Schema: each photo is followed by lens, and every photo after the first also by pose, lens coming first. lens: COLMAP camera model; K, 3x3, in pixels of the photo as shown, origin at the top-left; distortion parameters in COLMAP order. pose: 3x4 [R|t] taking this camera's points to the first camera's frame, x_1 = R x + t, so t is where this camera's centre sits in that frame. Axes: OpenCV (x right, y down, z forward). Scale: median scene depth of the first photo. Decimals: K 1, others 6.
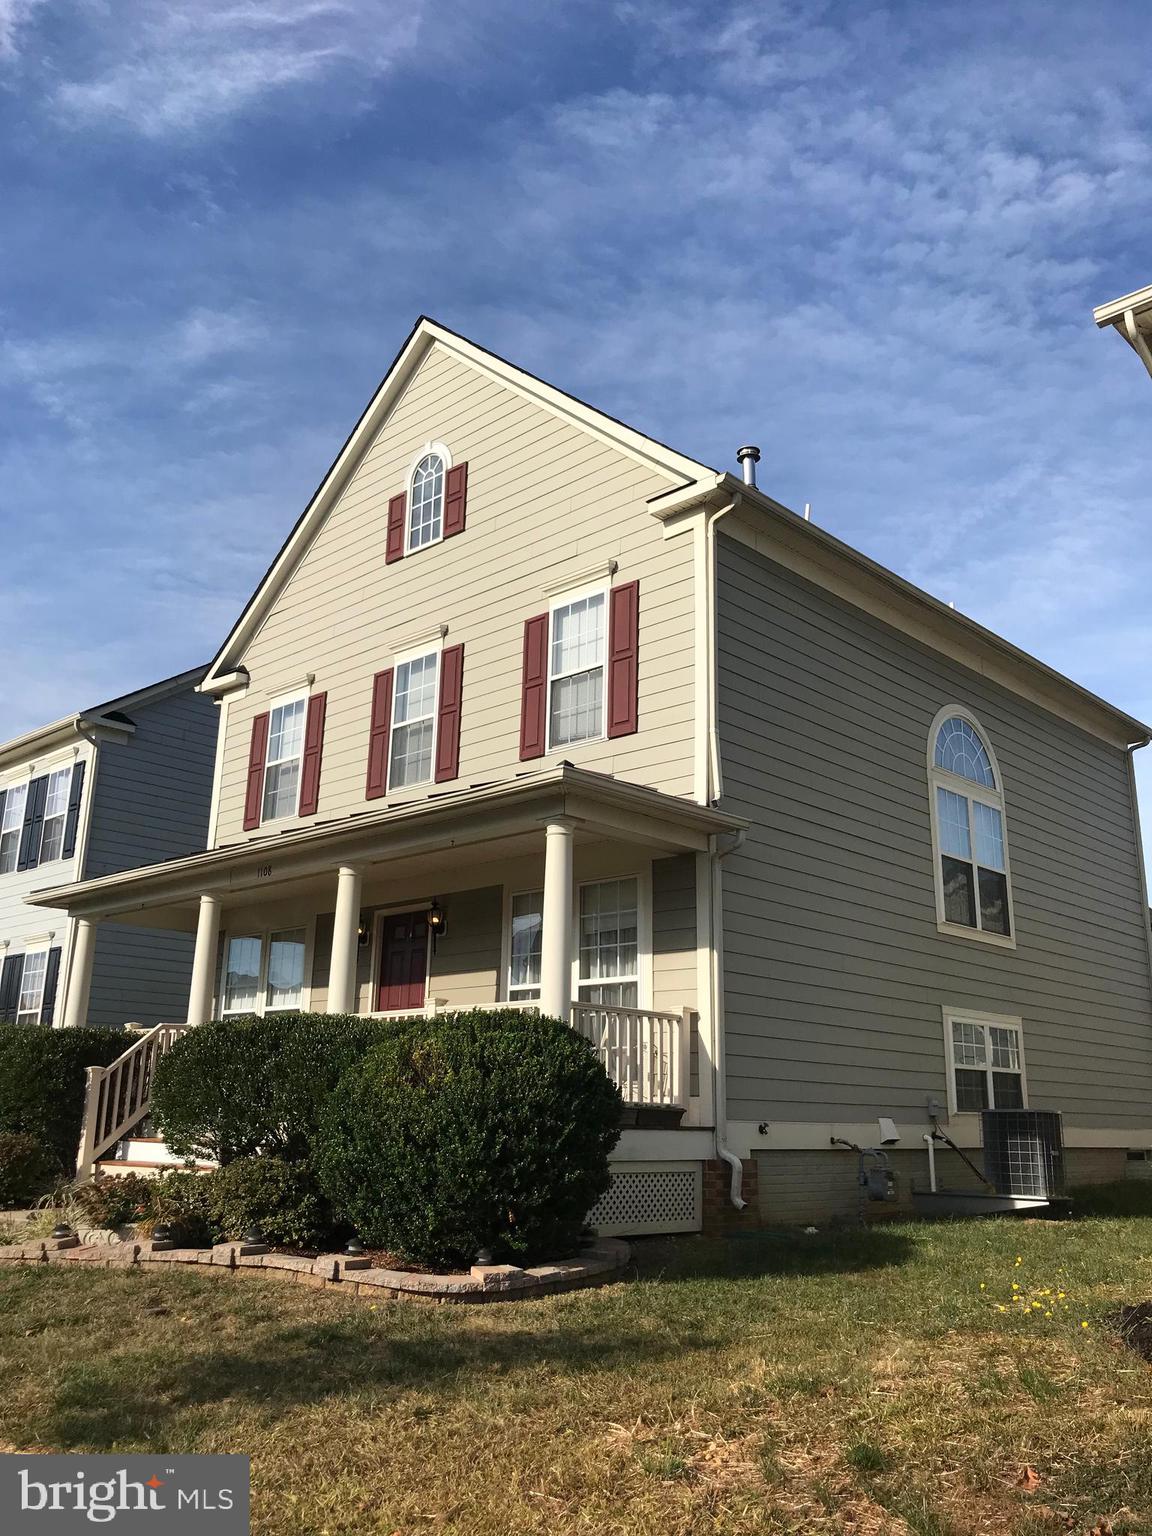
lens RADIAL K [[1276.5, 0, 606.0], [0, 1276.5, 766.5], [0, 0, 1]] dist [0.052669, 0.011057]
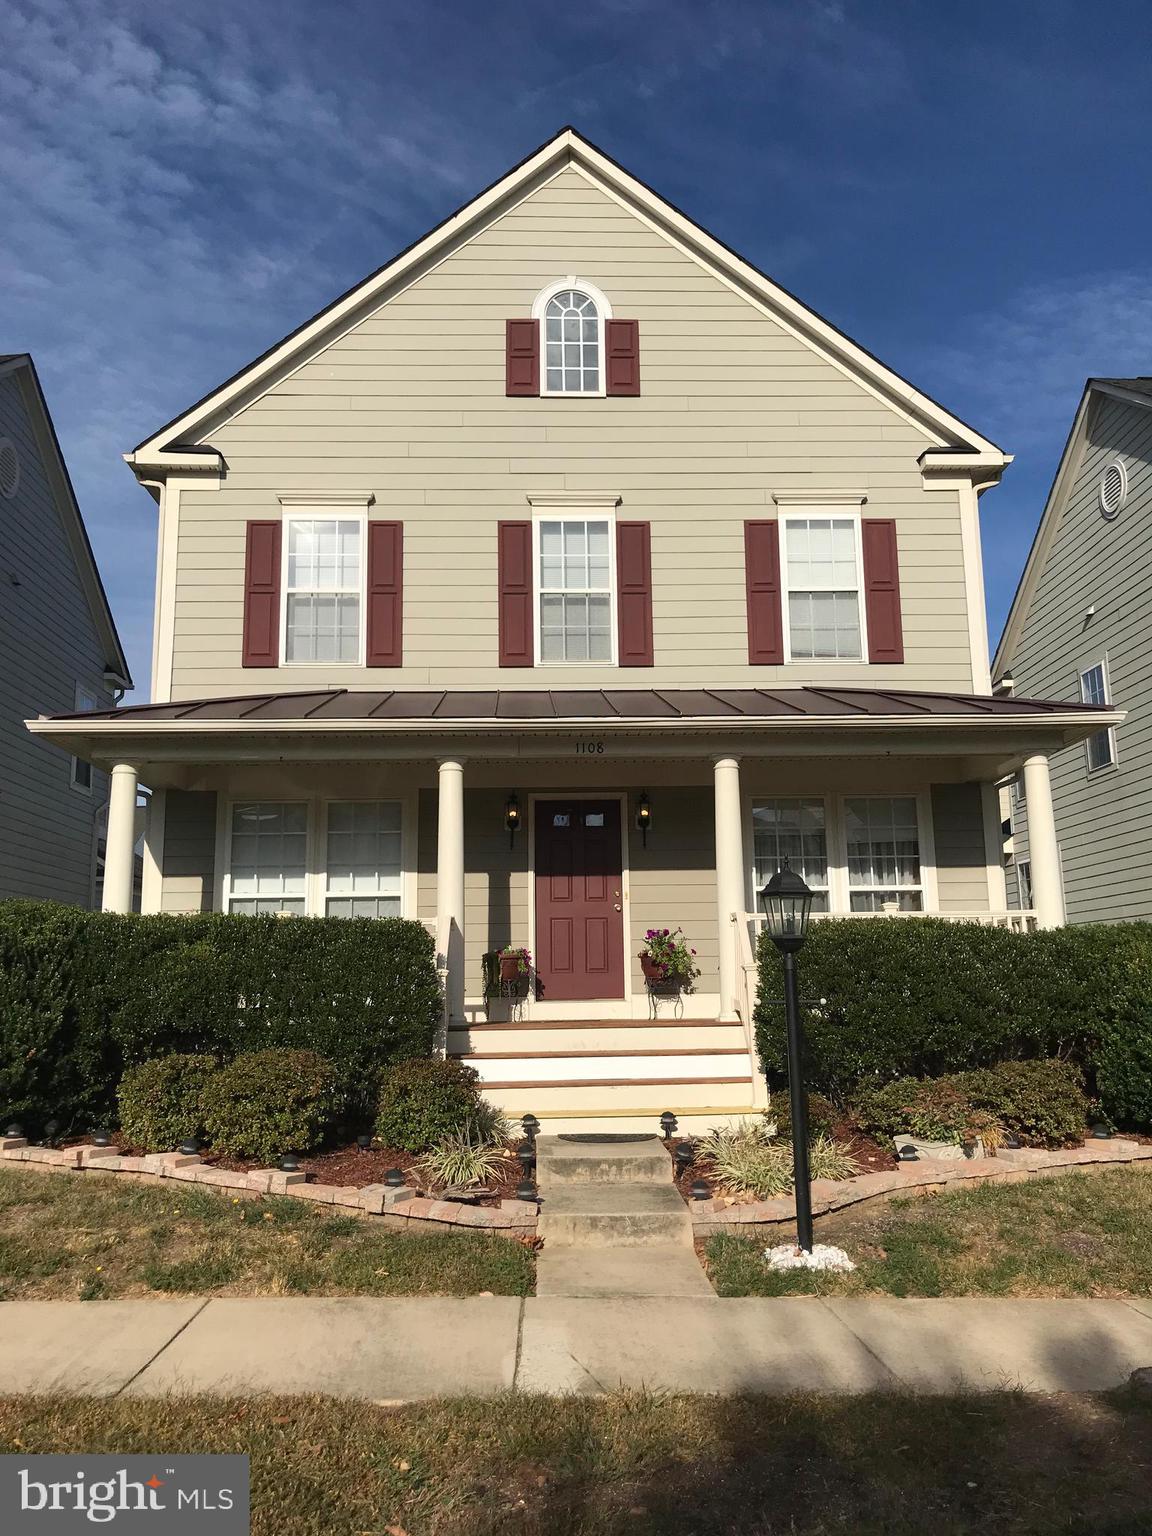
lens RADIAL K [[1197.5, 0, 576.0], [0, 1197.5, 768.0], [0, 0, 1]] dist [0.045765, -0.066267]
pose [[0.703806, 0.095952, 0.703882, -0.706486], [-0.162509, 0.986308, 0.028041, 0.062260], [-0.691554, -0.134123, 0.709763, 0.364493]]
